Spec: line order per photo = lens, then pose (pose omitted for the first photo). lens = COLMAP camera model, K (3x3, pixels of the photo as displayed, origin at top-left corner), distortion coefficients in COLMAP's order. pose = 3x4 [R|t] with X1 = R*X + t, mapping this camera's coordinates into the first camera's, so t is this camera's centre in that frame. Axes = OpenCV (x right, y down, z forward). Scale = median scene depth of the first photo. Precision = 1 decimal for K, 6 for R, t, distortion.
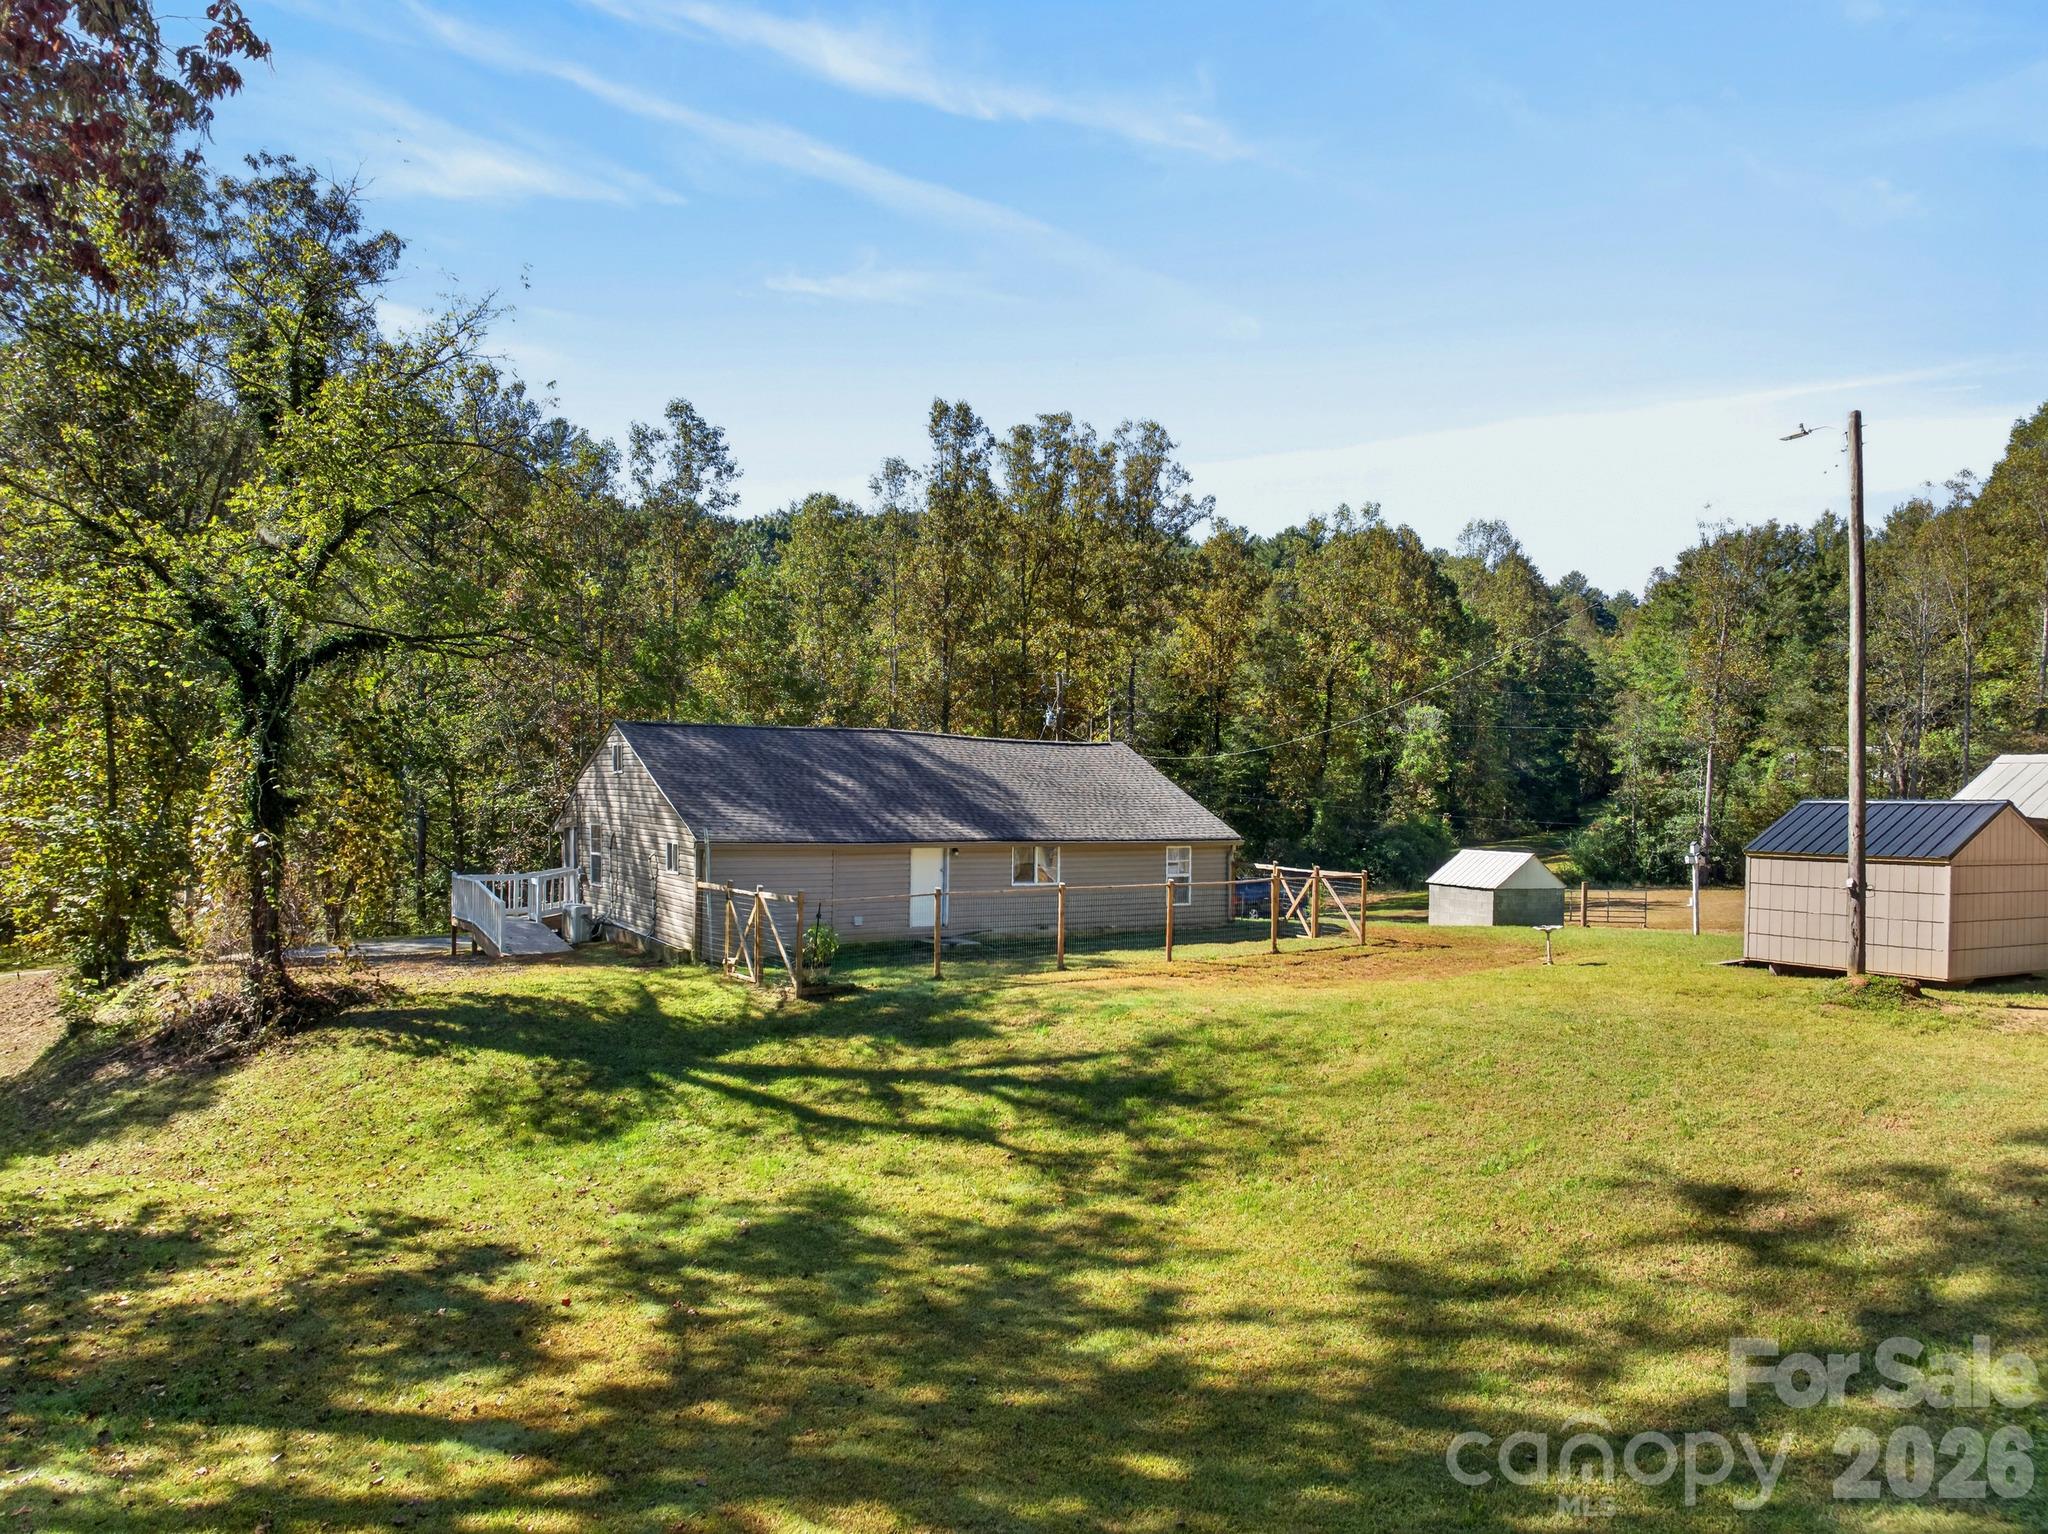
lens RADIAL K [[1390.0, 0, 1028.8], [0, 1390.0, 865.1], [0, 0, 1]] dist [0.001765, 0.000656]
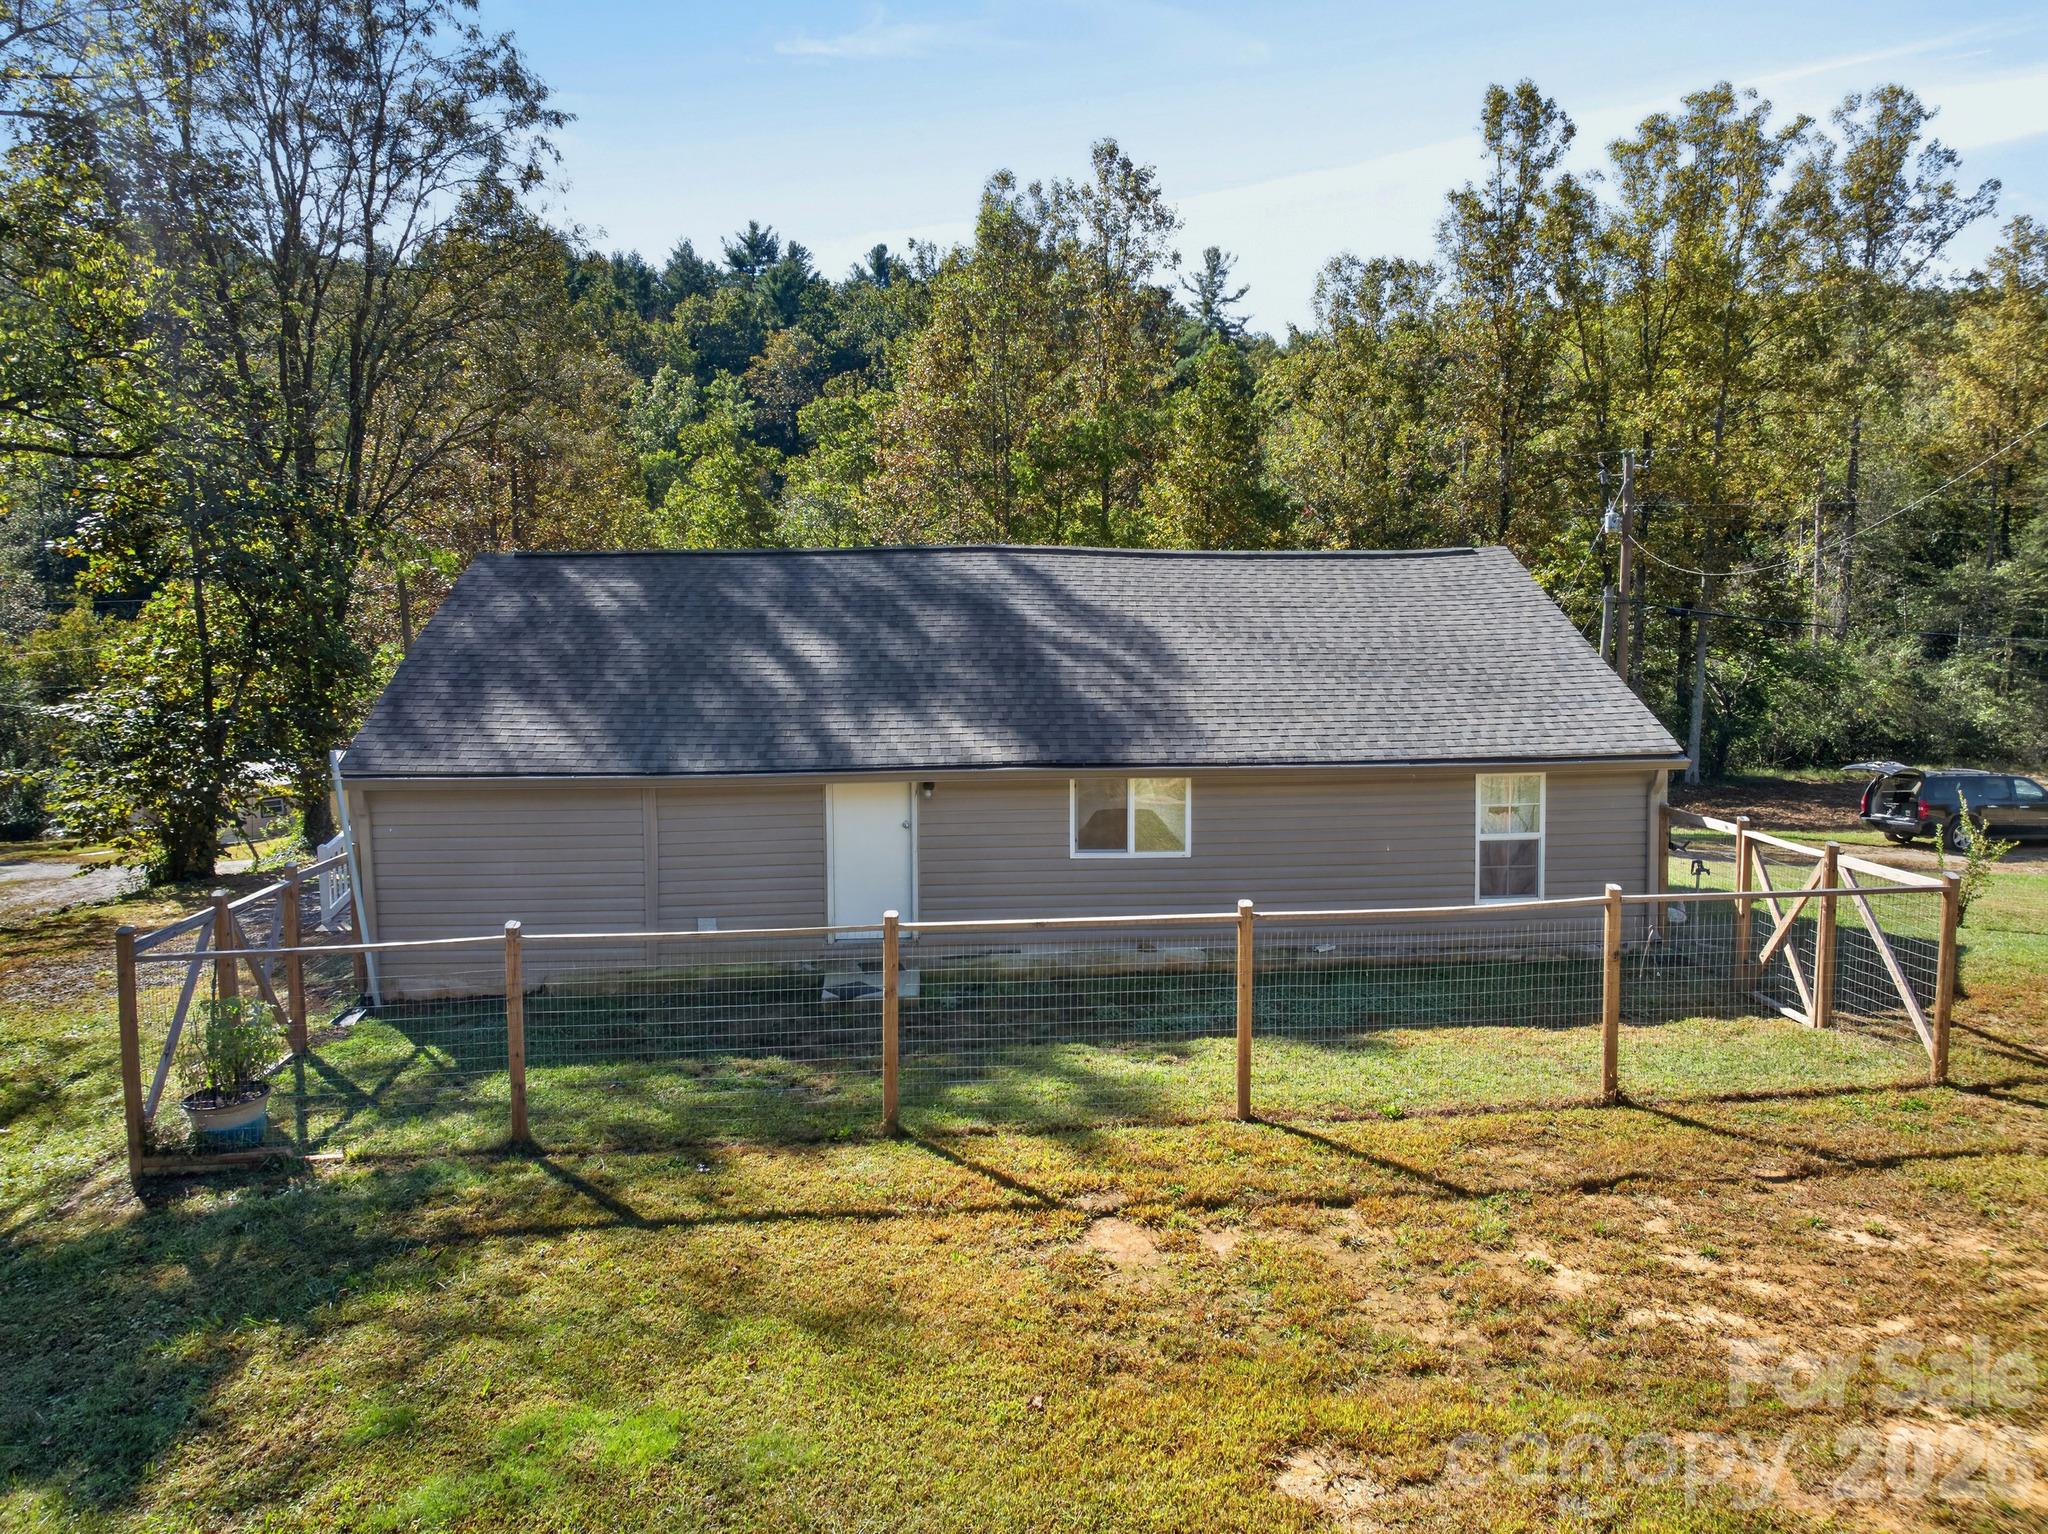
lens RADIAL K [[1402.4, 0, 1011.3], [0, 1402.4, 767.2], [0, 0, 1]] dist [-0.000285, 0.000927]
pose [[0.869610, 0.024239, -0.493144, 0.099578], [-0.002068, 0.998964, 0.045455, -0.018414], [0.493735, -0.038508, 0.868759, 0.273374]]
